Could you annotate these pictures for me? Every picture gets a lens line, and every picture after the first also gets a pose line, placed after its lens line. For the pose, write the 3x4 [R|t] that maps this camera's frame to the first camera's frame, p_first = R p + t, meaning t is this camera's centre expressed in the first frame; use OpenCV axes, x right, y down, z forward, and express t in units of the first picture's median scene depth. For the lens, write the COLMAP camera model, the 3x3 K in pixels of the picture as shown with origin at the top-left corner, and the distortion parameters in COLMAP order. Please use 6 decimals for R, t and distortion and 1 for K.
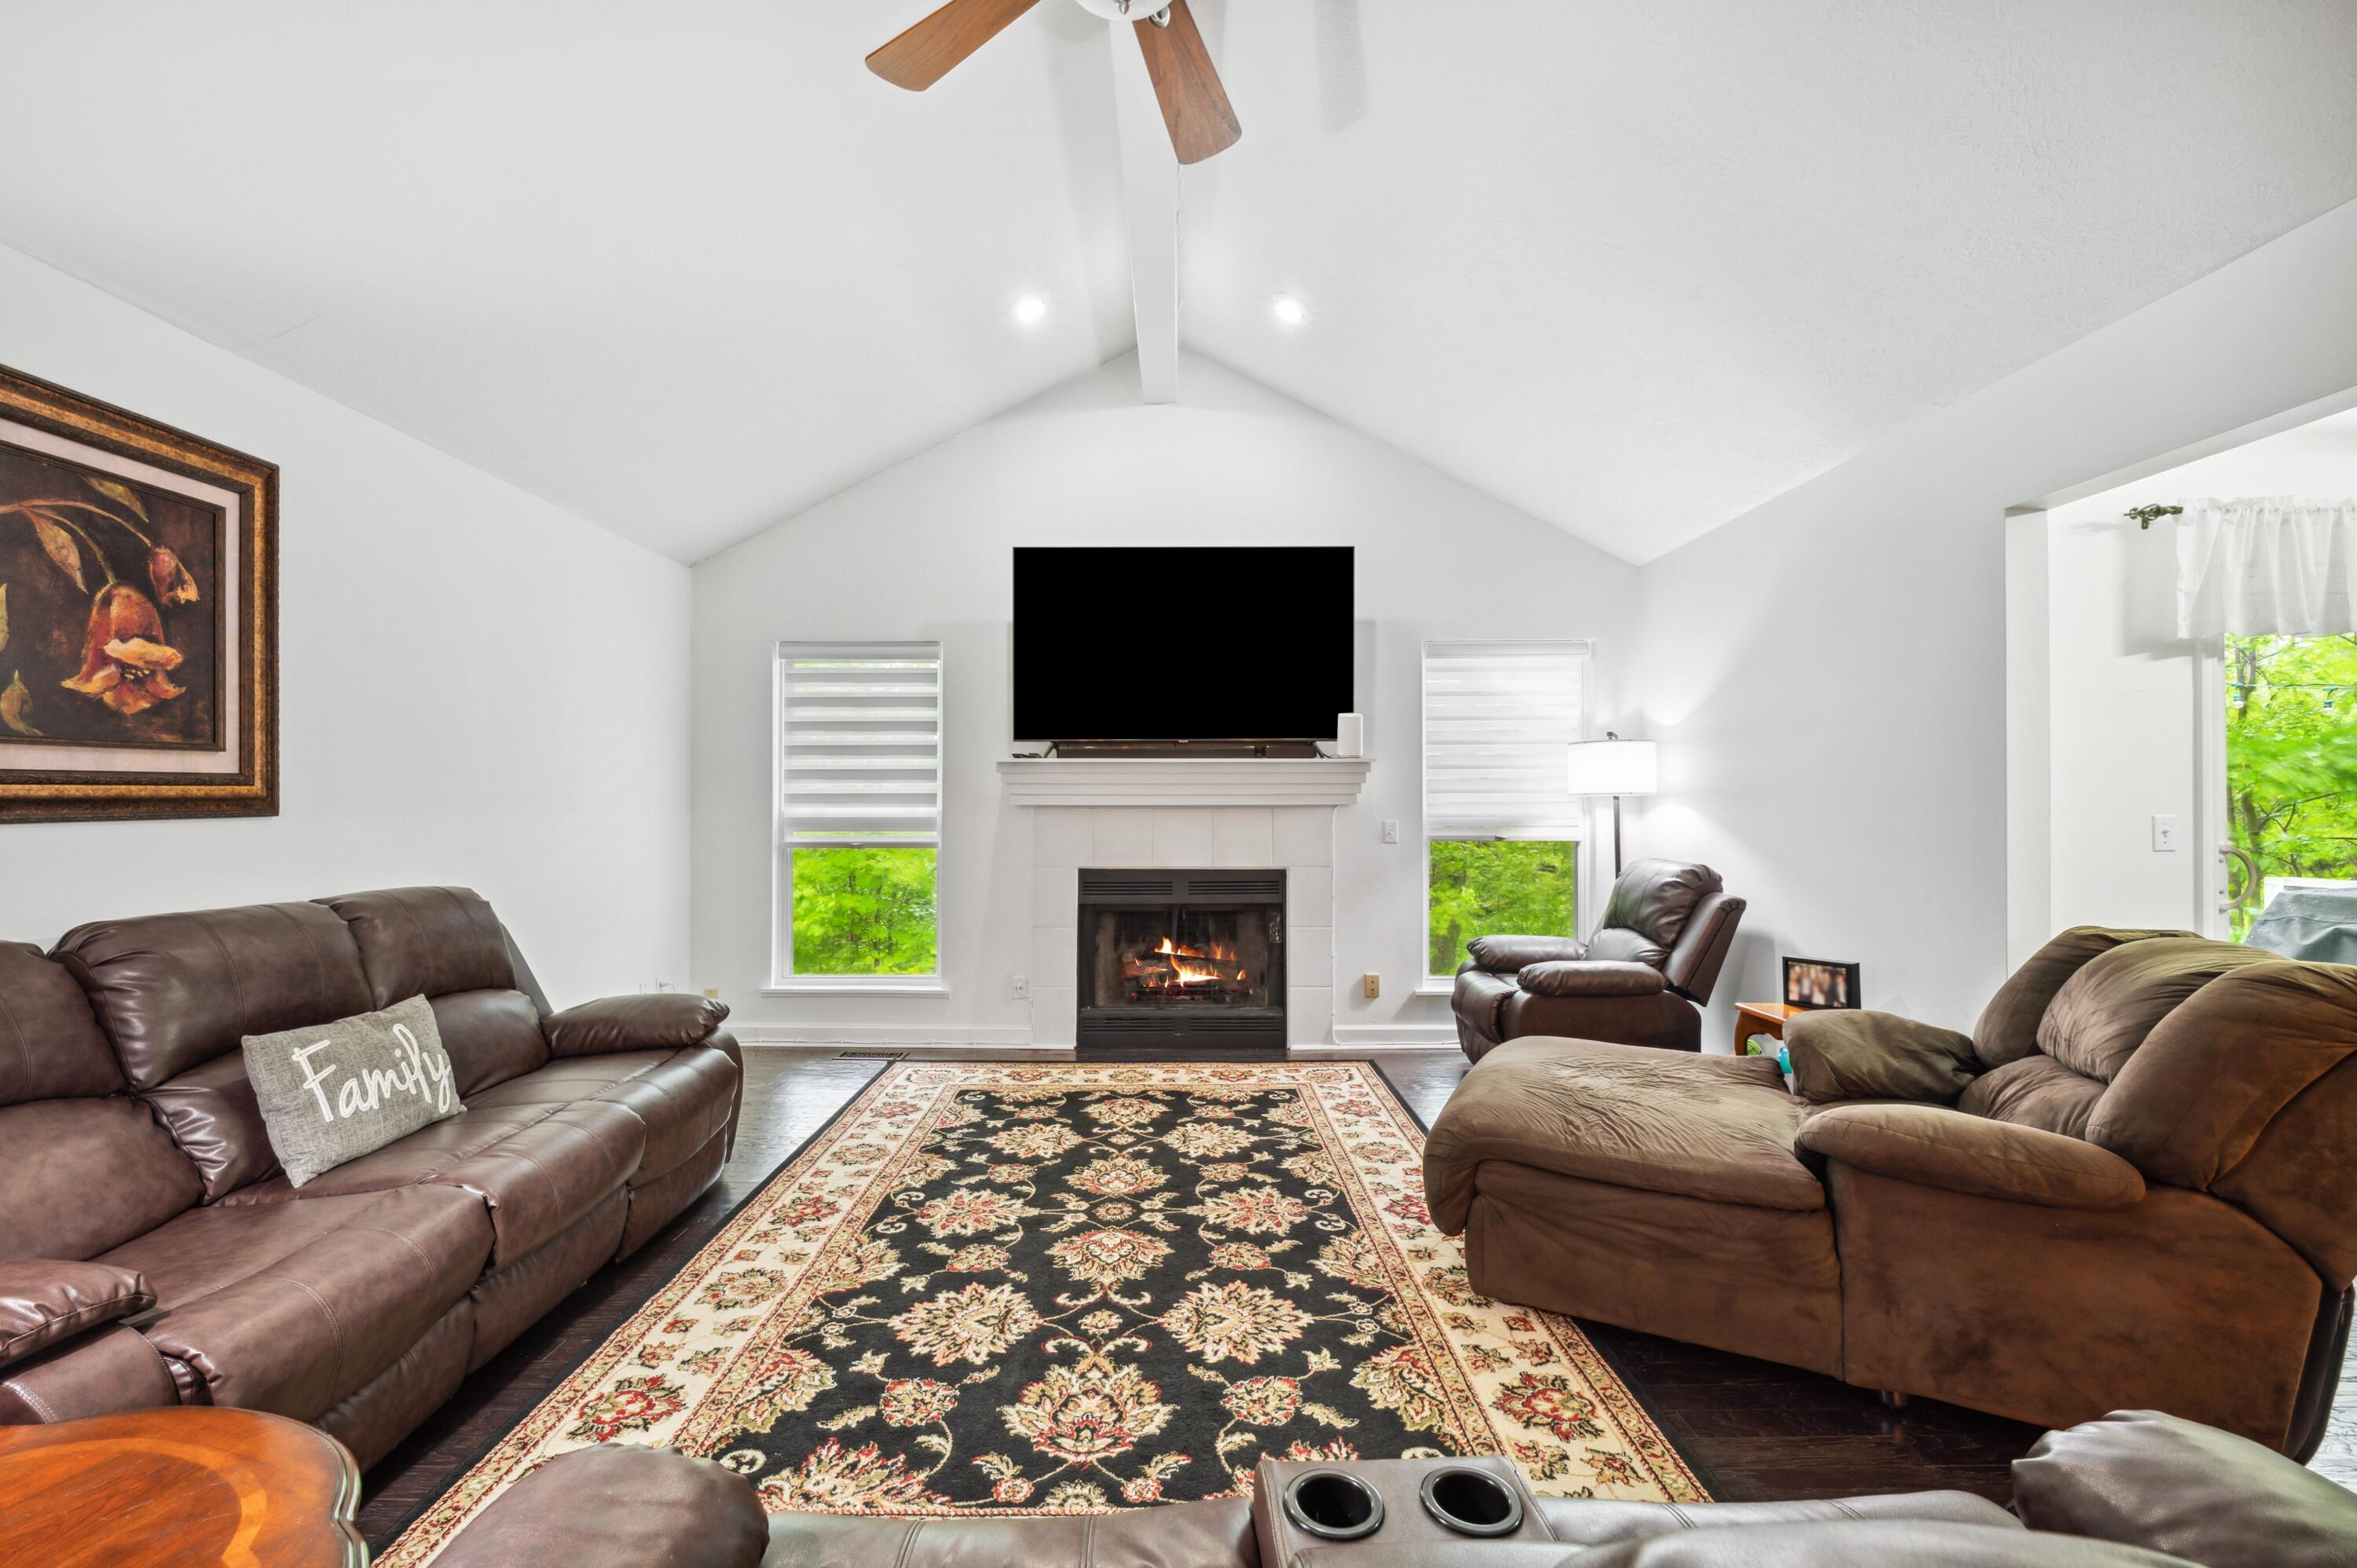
lens RADIAL K [[941.4, 0, 1197.7], [0, 941.4, 792.7], [0, 0, 1]] dist [-0.002077, -0.000067]
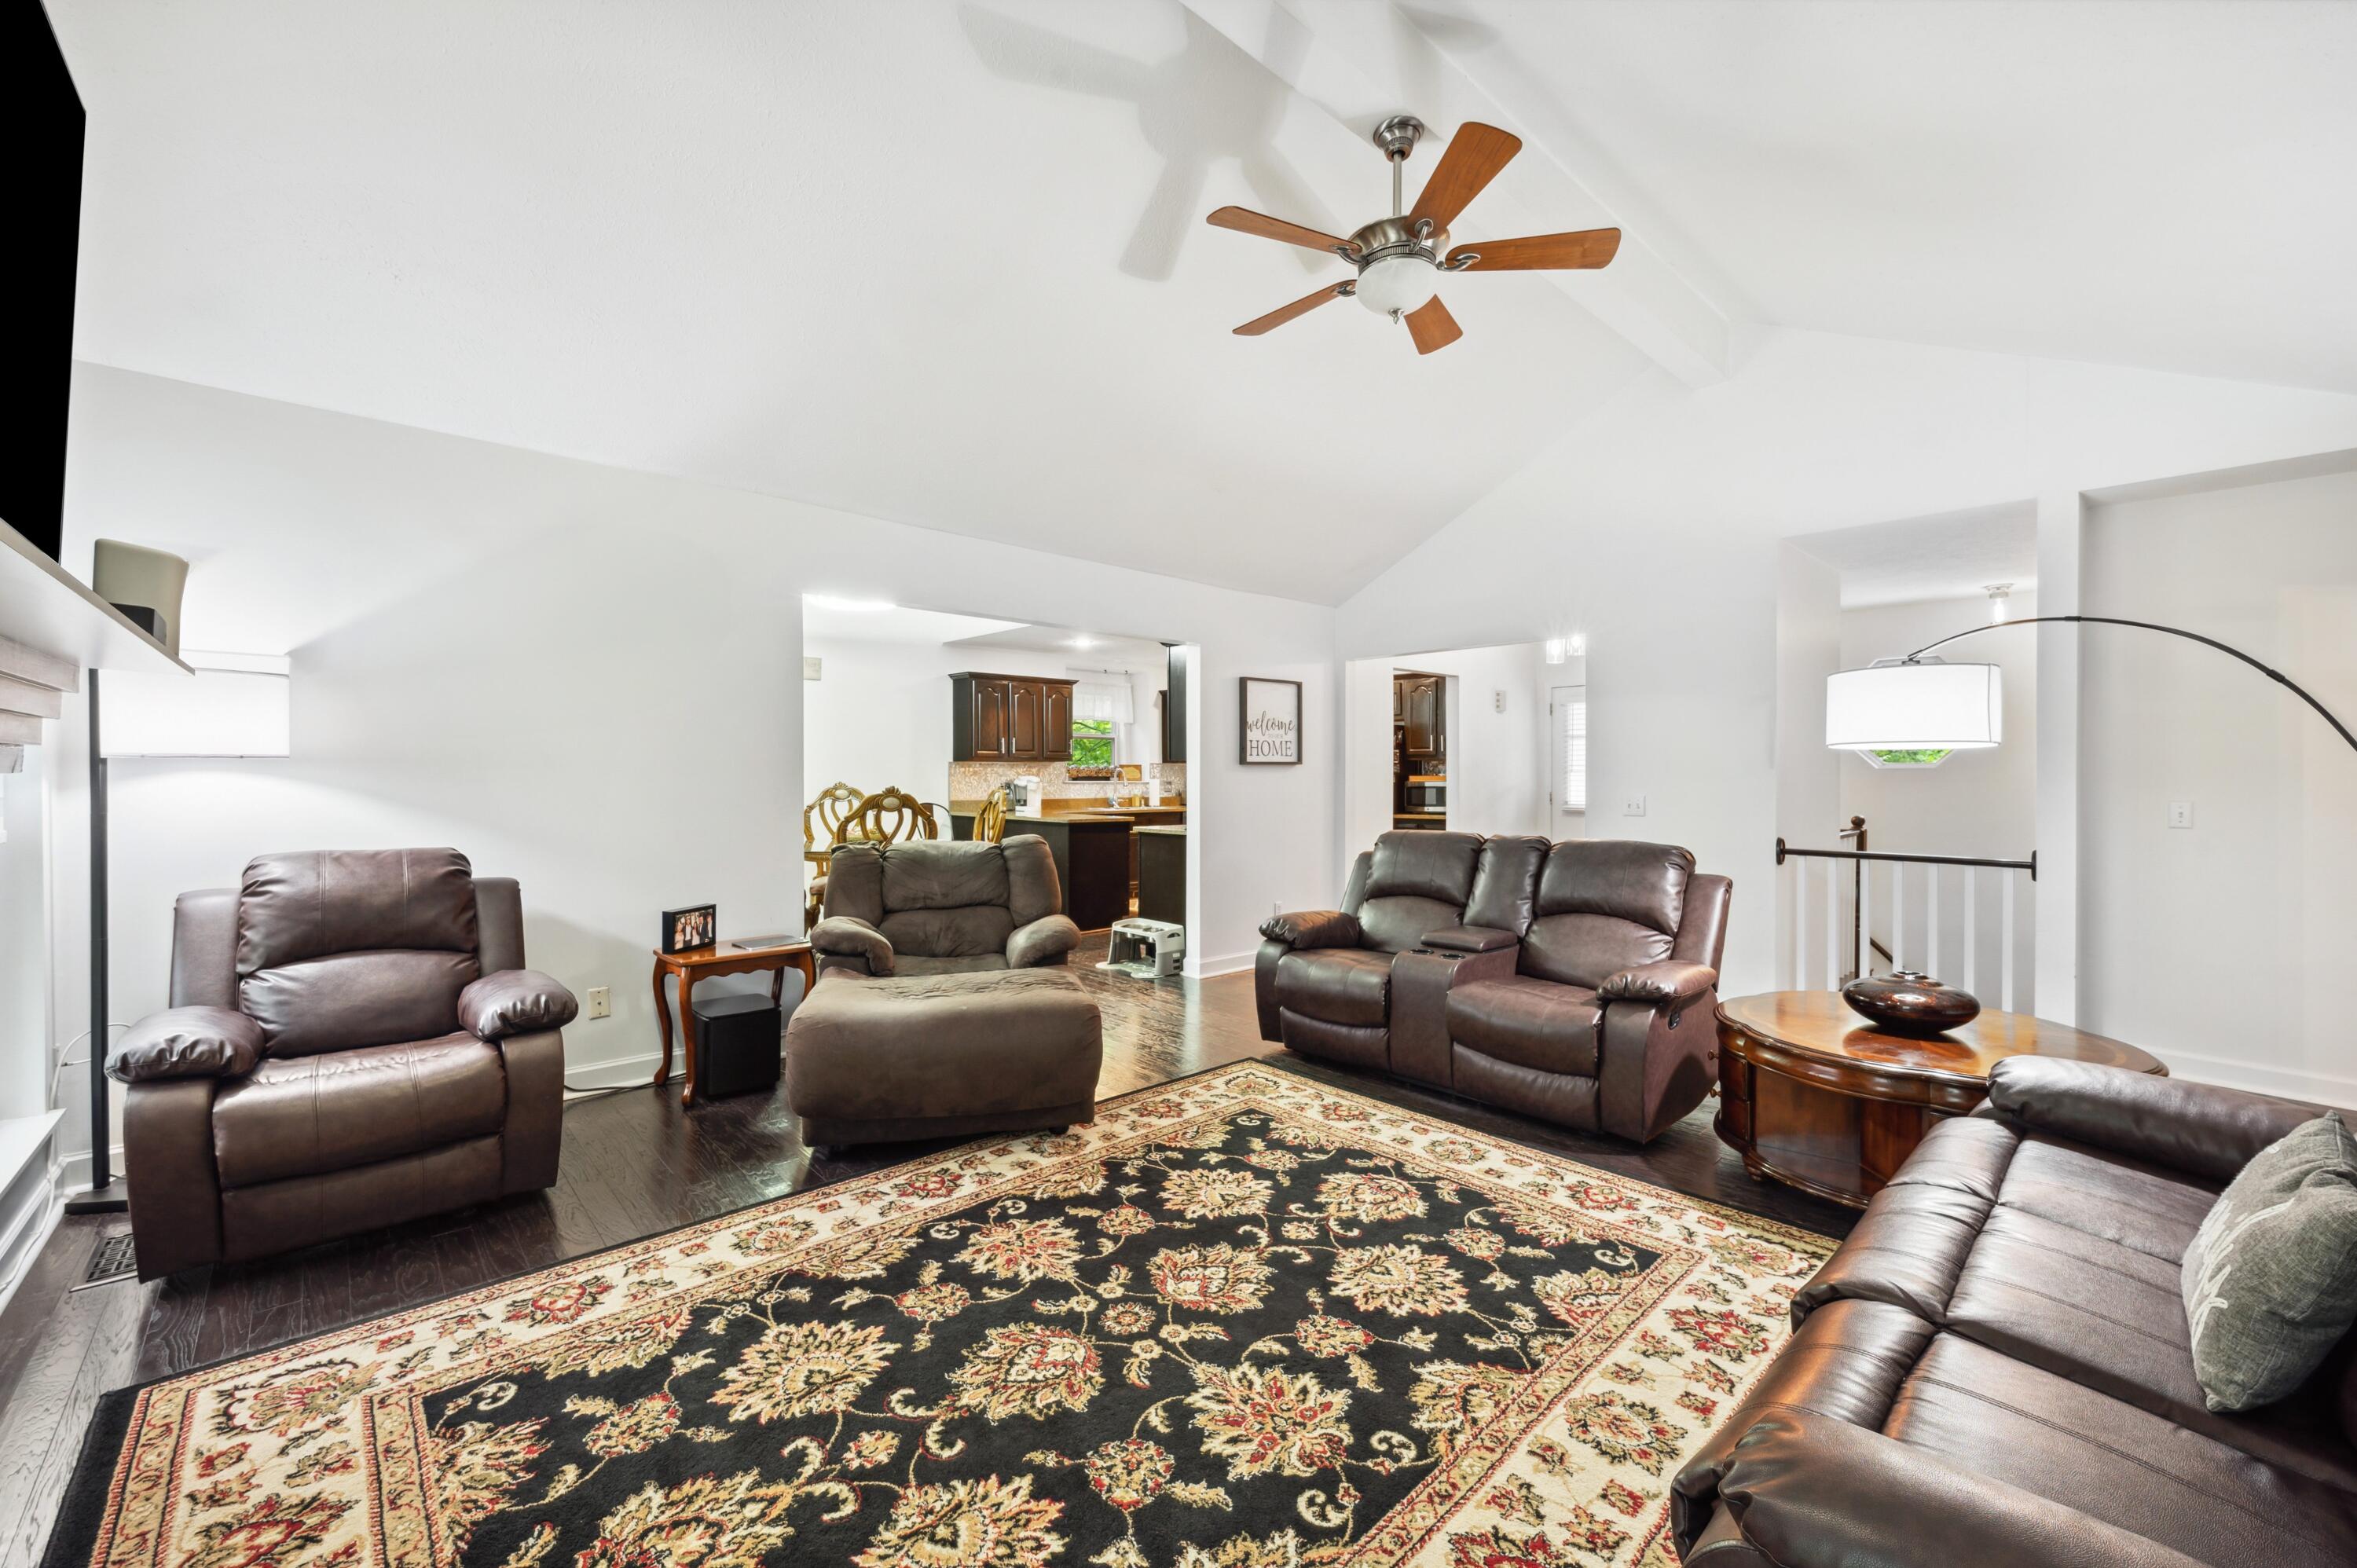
lens RADIAL K [[941.4, 0, 1197.7], [0, 941.4, 792.7], [0, 0, 1]] dist [-0.002077, -0.000067]
pose [[-0.673554, -0.016212, 0.738960, -0.785201], [-0.014248, 0.999858, 0.008948, 0.029648], [-0.739001, -0.004502, -0.673690, 1.724136]]
